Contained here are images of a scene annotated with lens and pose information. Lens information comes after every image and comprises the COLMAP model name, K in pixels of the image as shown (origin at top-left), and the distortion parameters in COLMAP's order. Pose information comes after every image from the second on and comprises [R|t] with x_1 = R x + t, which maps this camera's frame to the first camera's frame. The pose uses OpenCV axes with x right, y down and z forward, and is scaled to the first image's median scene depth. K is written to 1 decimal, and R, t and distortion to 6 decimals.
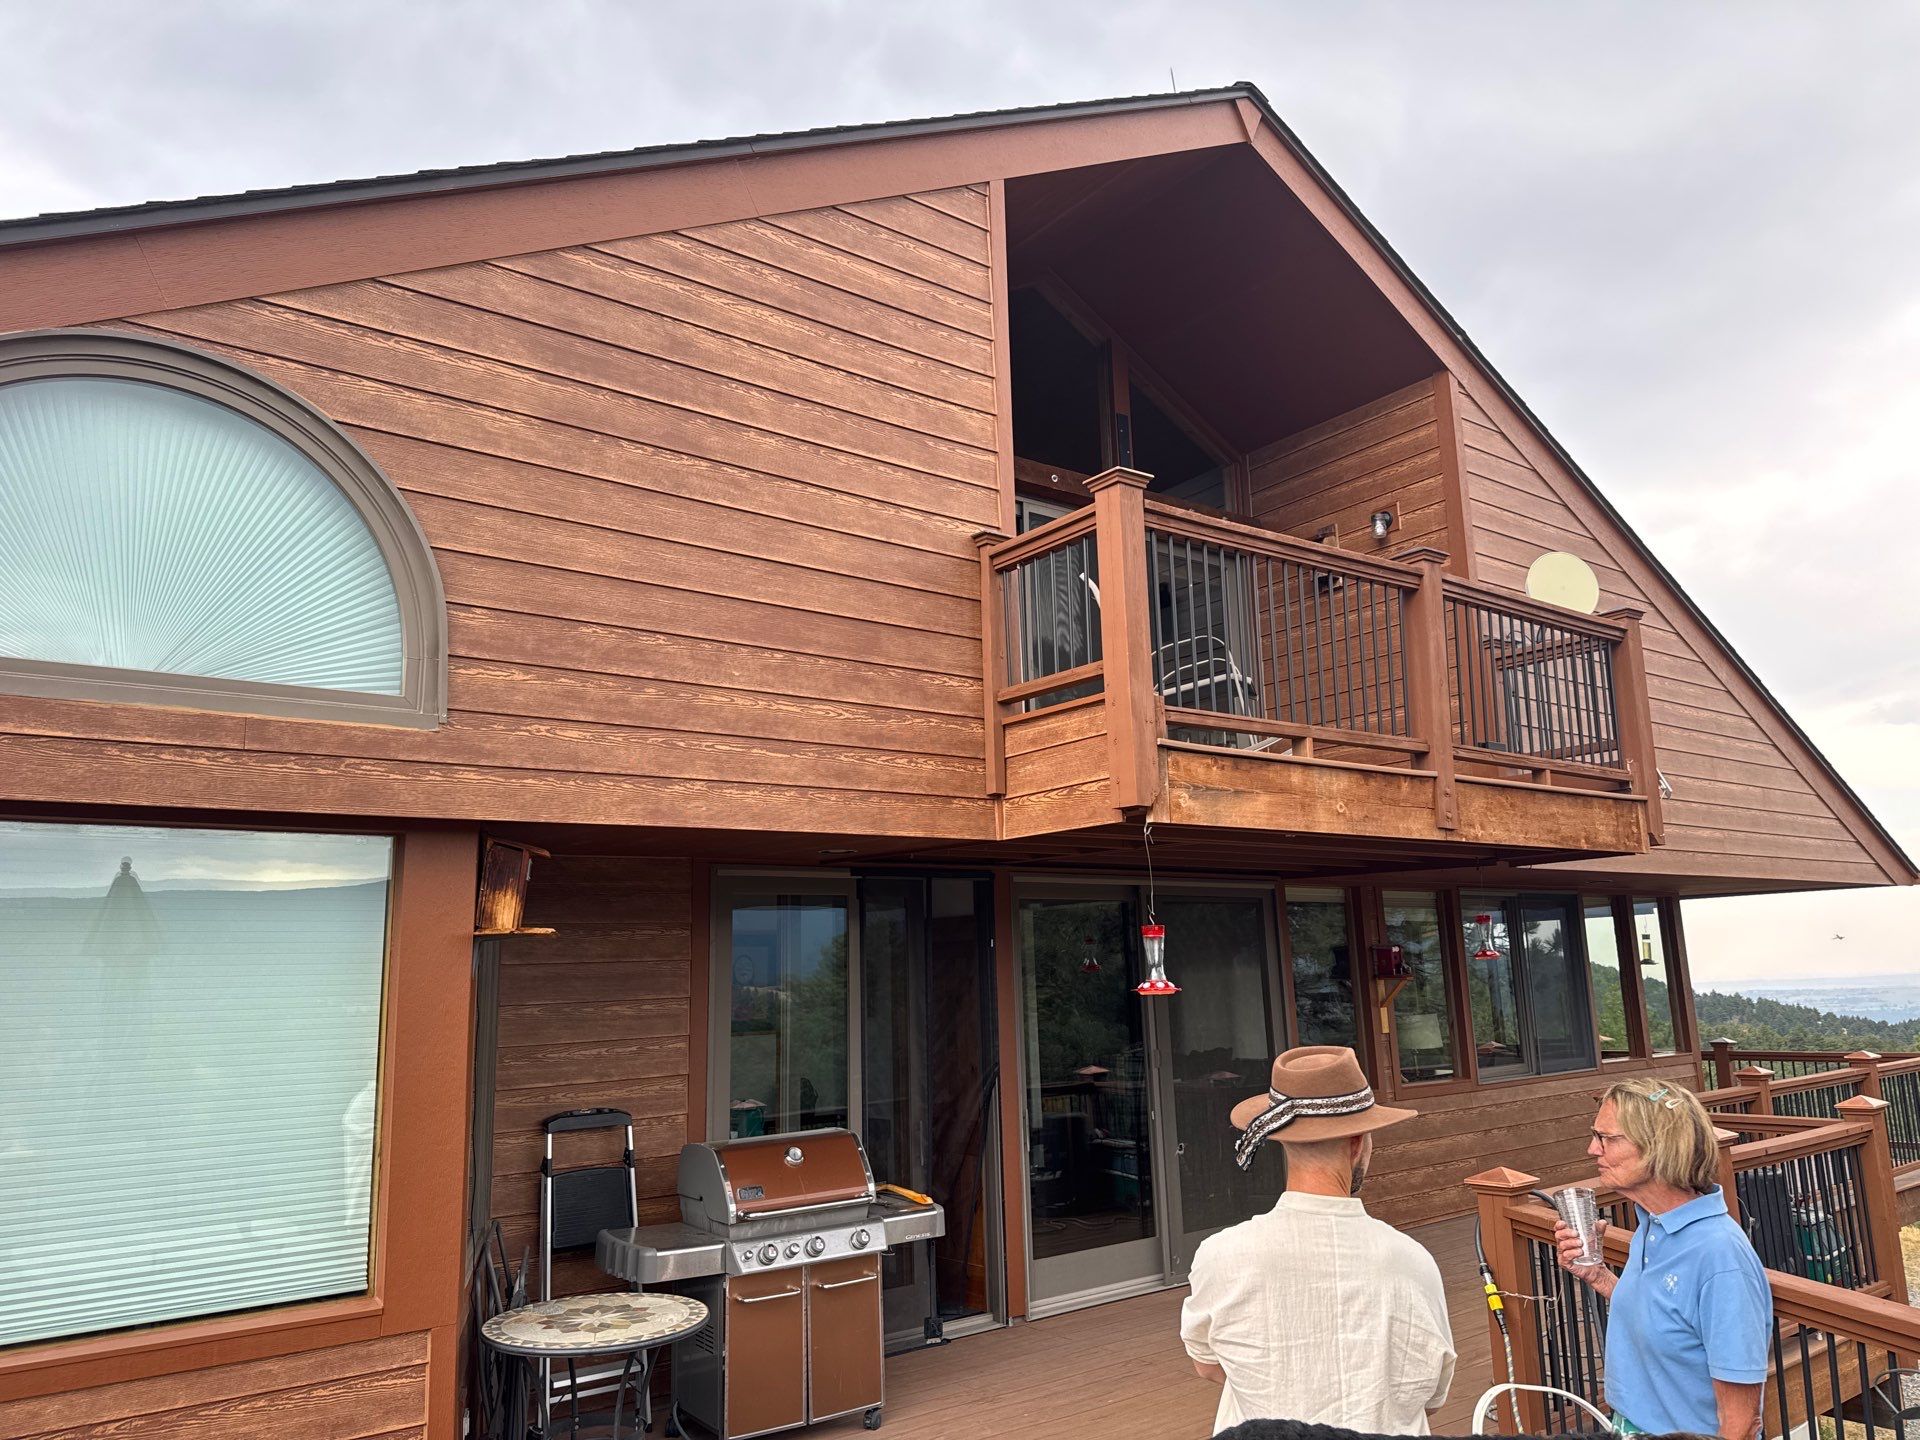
lens RADIAL K [[1334.5, 0, 963.9], [0, 1334.5, 719.8], [0, 0, 1]] dist [0.064798, -0.088253]
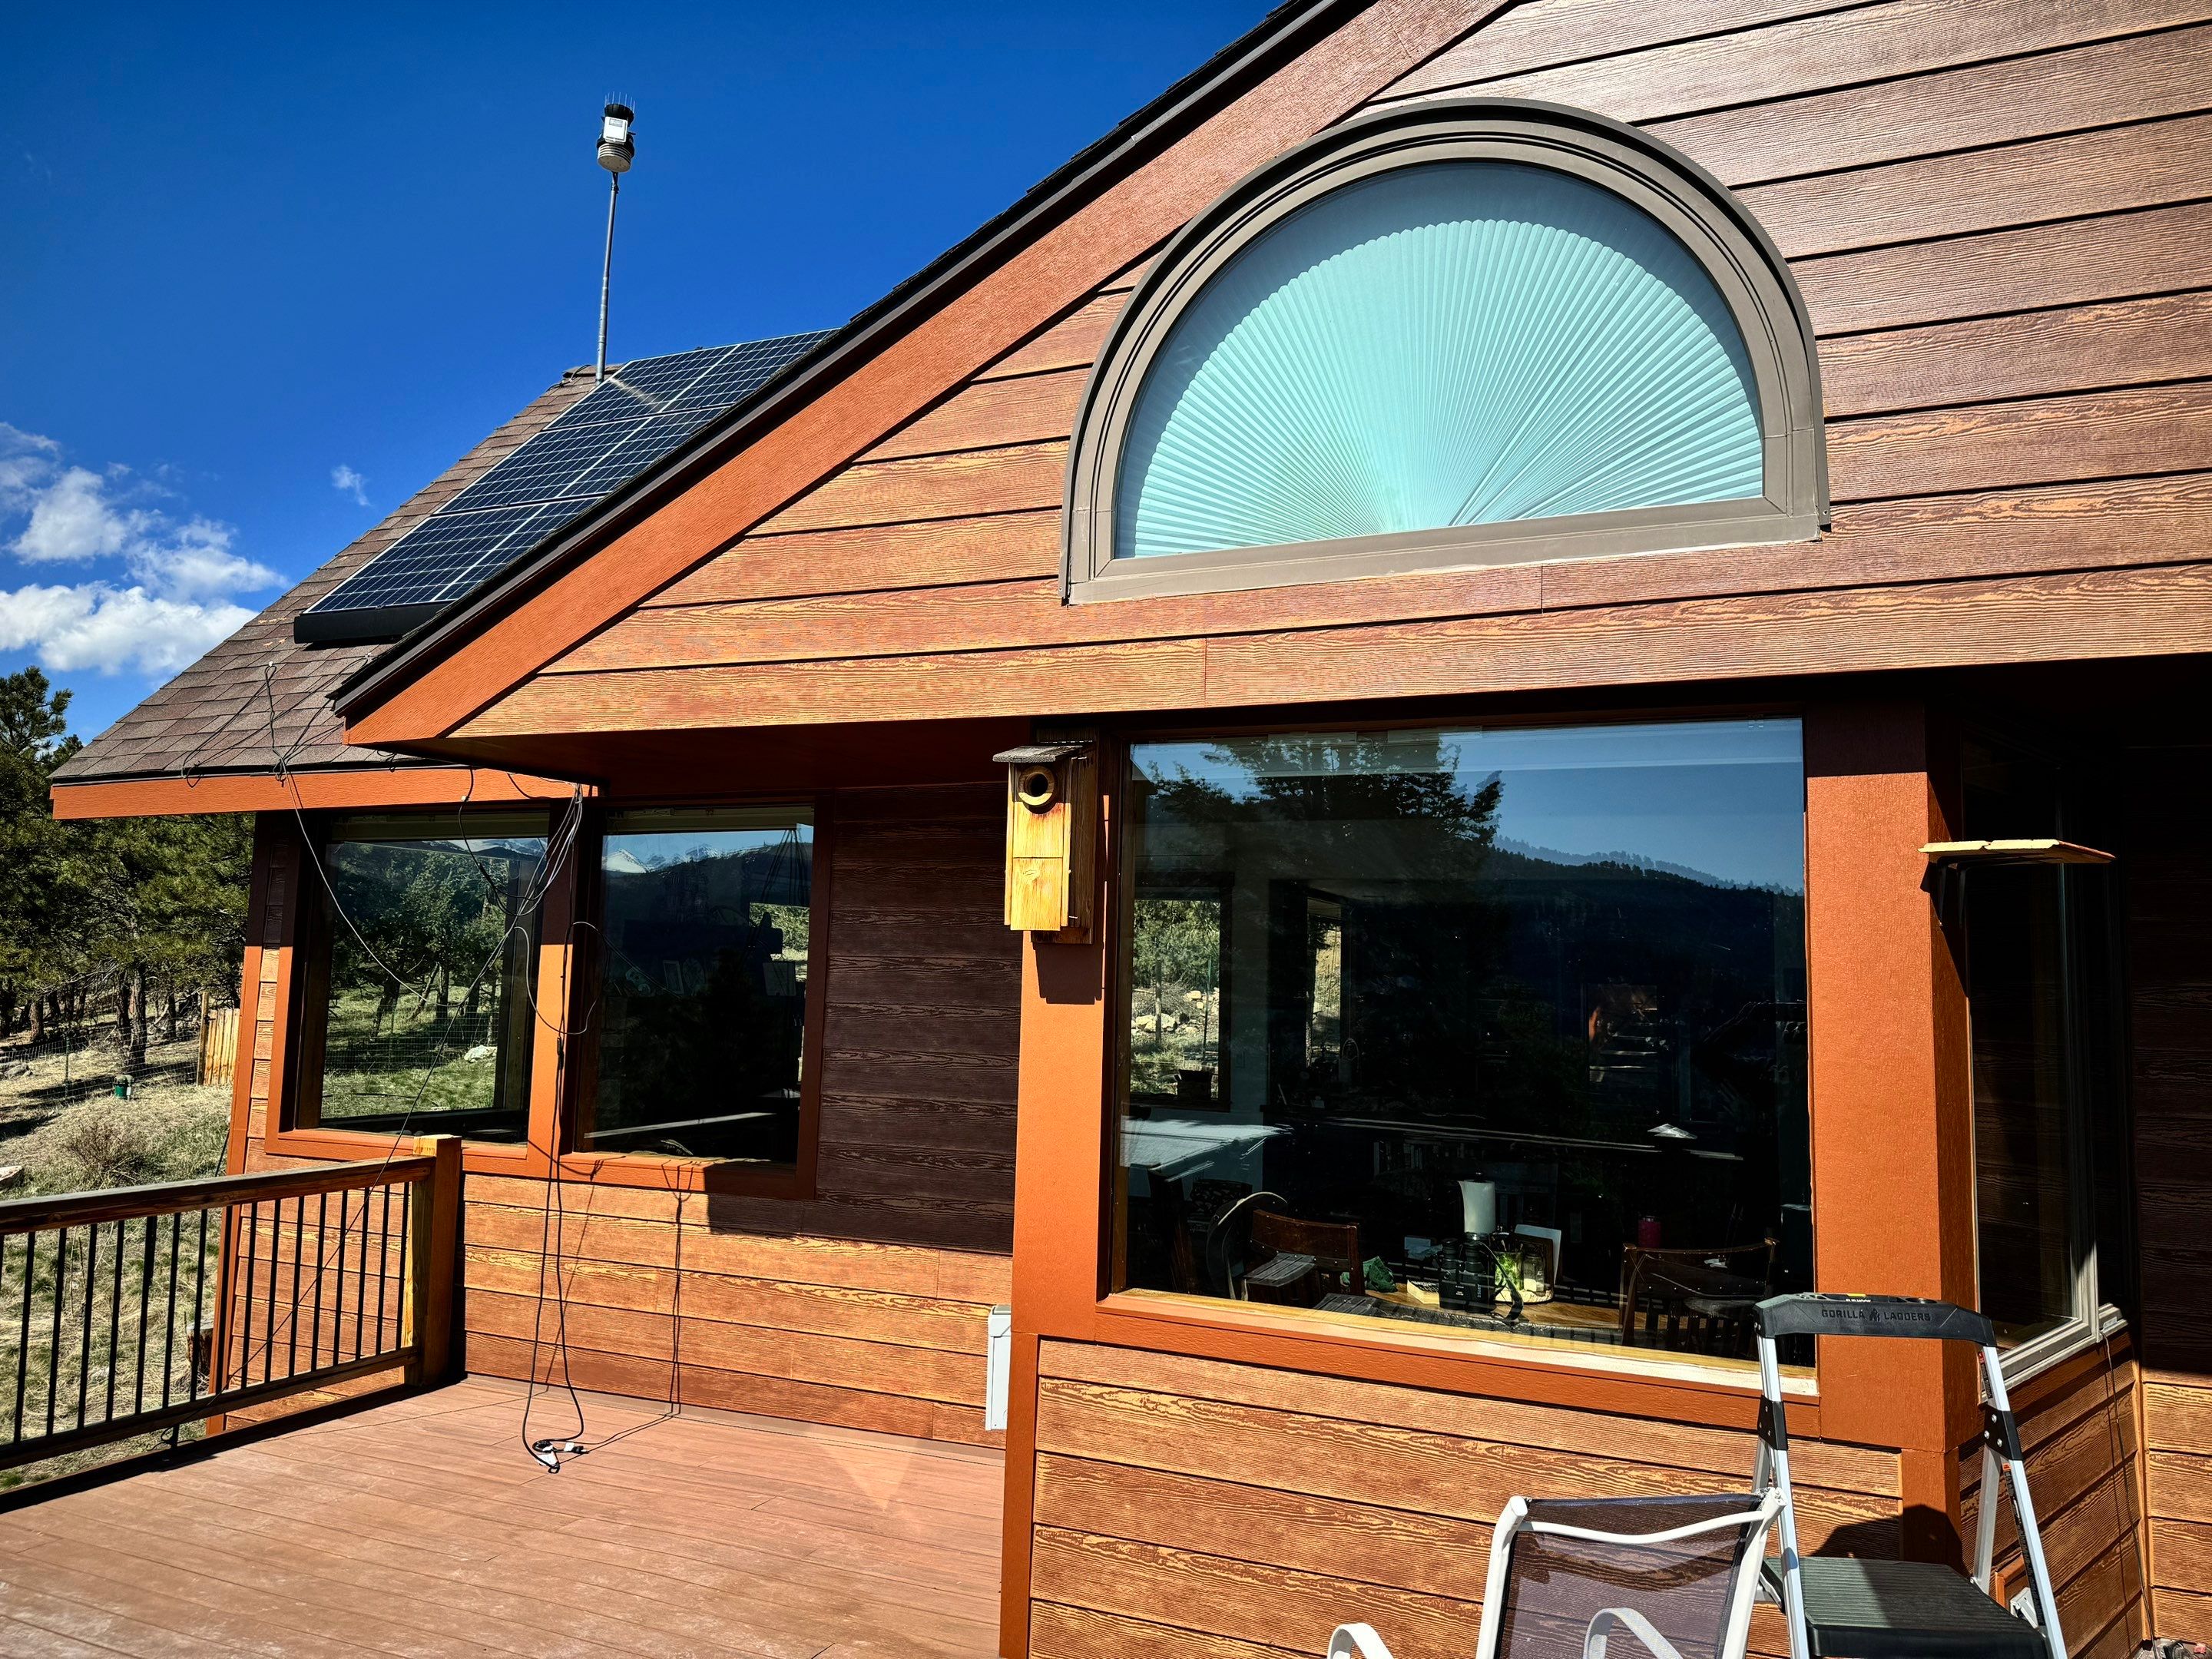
lens RADIAL K [[1537.4, 0, 1113.2], [0, 1537.4, 824.1], [0, 0, 1]] dist [0.064798, -0.088253]
pose [[0.485727, -0.045096, -0.872946, 0.062918], [0.128780, 0.991463, 0.020438, 0.060512], [0.864572, -0.122345, 0.487388, 0.236101]]
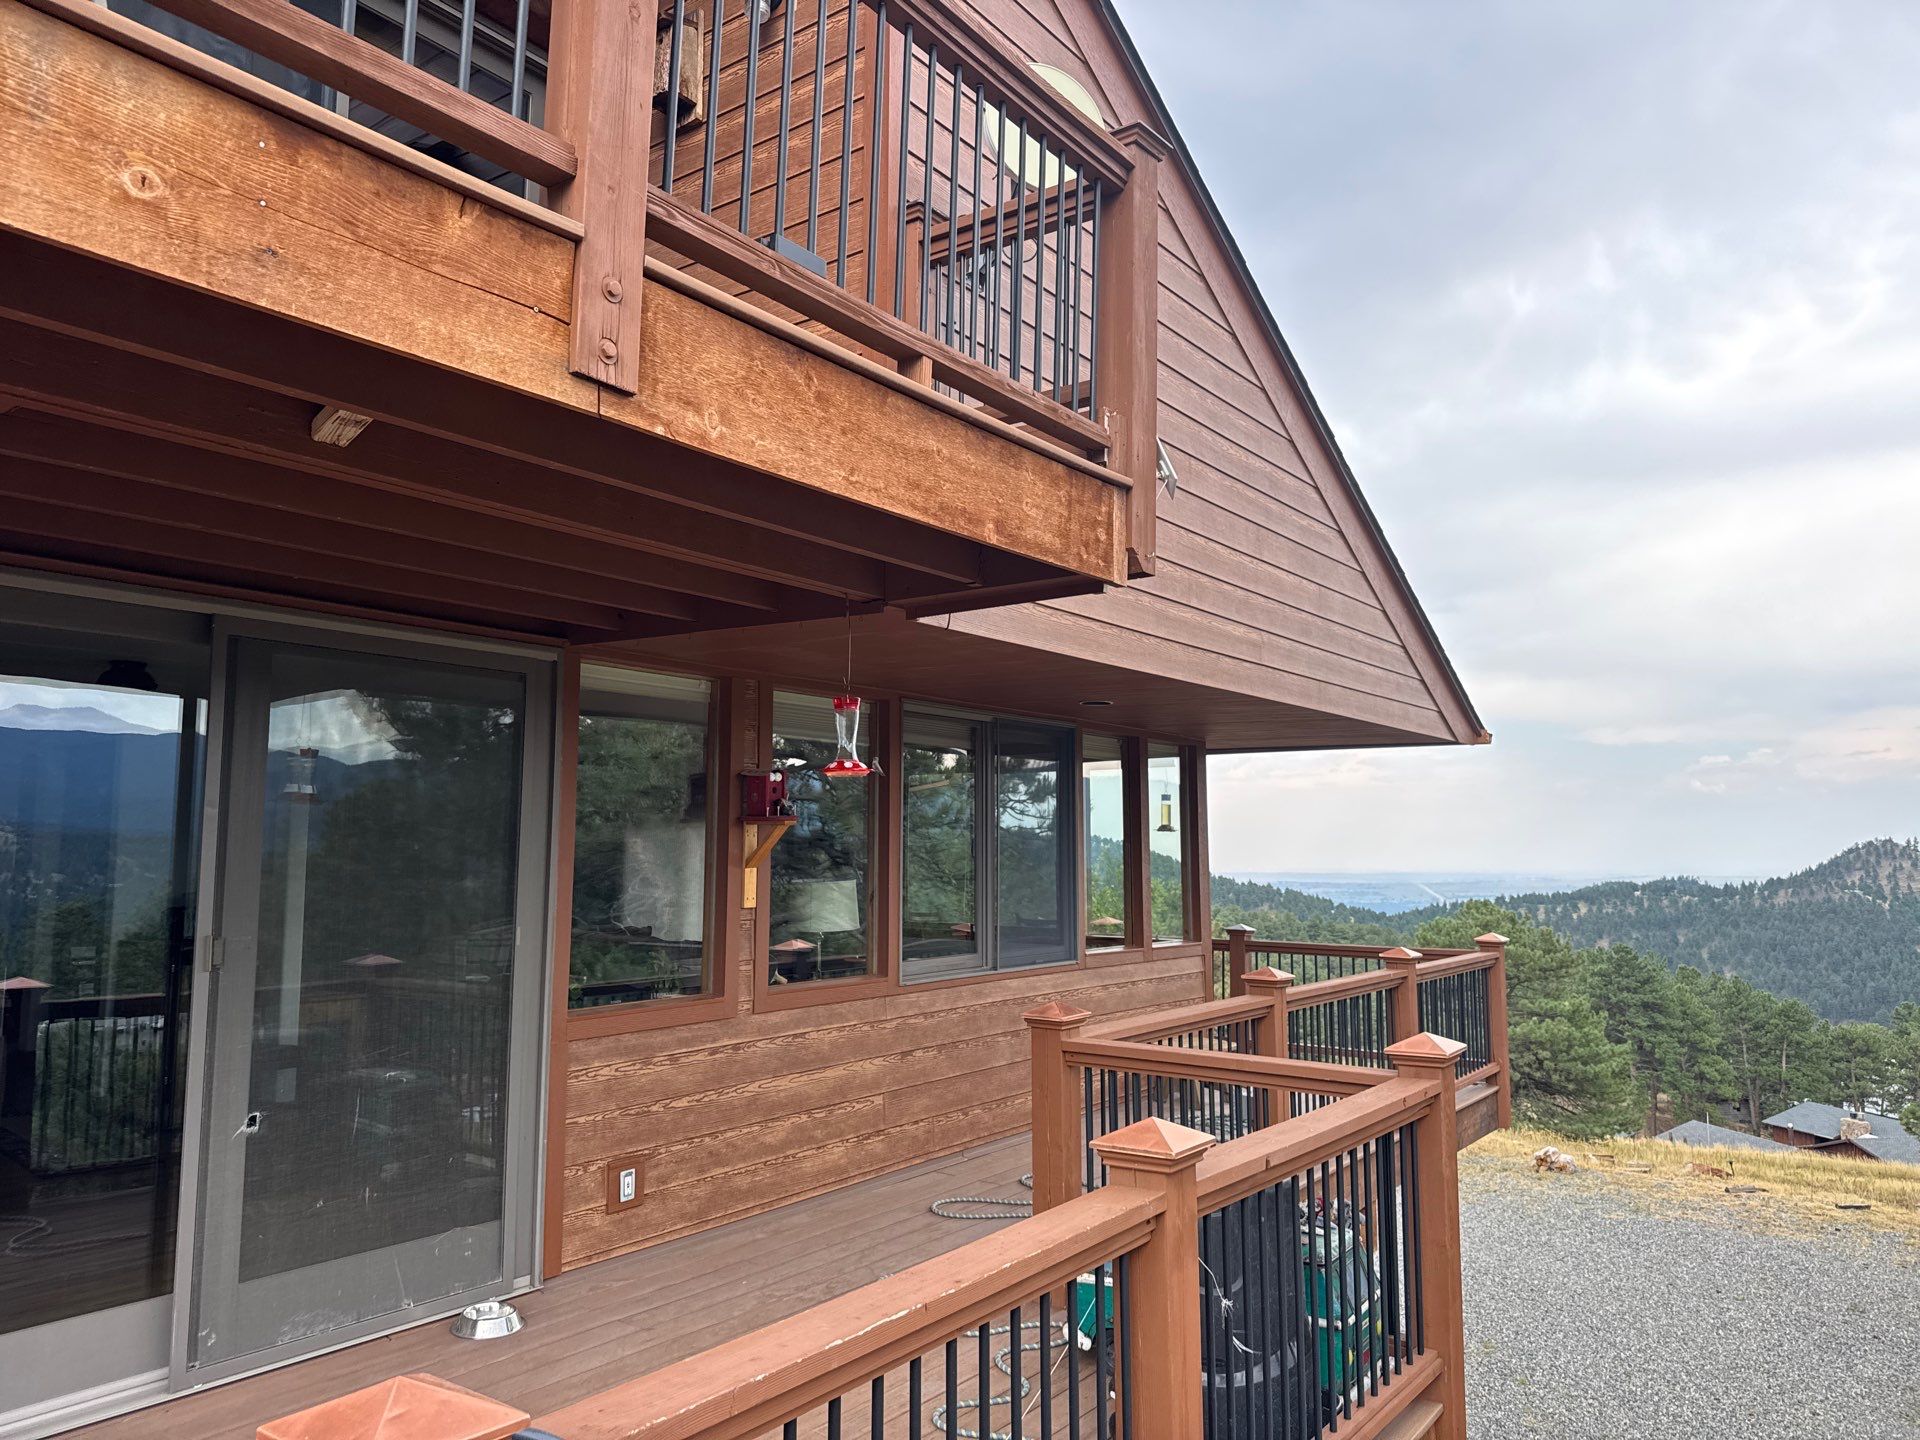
lens RADIAL K [[1334.5, 0, 919.5], [0, 1334.5, 703.5], [0, 0, 1]] dist [0.064798, -0.088253]
pose [[0.966285, 0.063944, 0.249407, 0.359912], [-0.083519, 0.994135, 0.068699, 0.138458], [-0.243552, -0.087213, 0.965959, 0.605321]]
